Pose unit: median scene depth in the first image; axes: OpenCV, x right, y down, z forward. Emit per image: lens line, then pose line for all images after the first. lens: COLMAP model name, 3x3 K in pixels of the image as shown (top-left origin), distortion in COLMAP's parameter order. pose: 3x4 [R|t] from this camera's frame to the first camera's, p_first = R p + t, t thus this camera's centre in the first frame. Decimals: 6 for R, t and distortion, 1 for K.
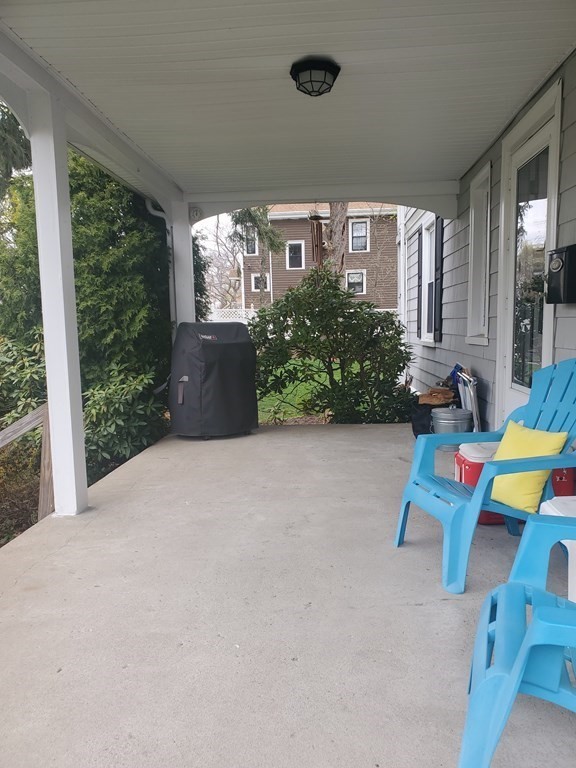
lens RADIAL K [[608.5, 0, 288.0], [0, 608.5, 384.0], [0, 0, 1]] dist [0.049696, -0.001905]
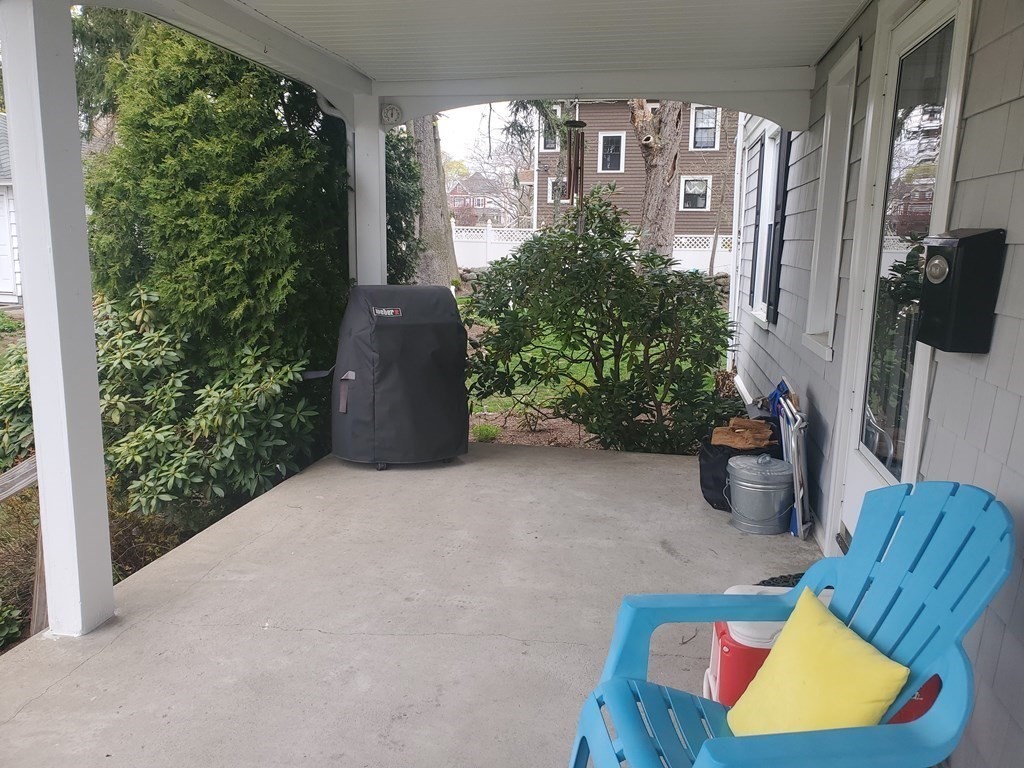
lens RADIAL K [[829.3, 0, 487.0], [0, 829.3, 383.3], [0, 0, 1]] dist [-0.045073, 0.156123]
pose [[0.990158, 0.058006, -0.127368, 0.087333], [-0.049151, 0.996221, 0.071603, -0.070033], [0.131040, -0.064639, 0.989268, 0.147840]]
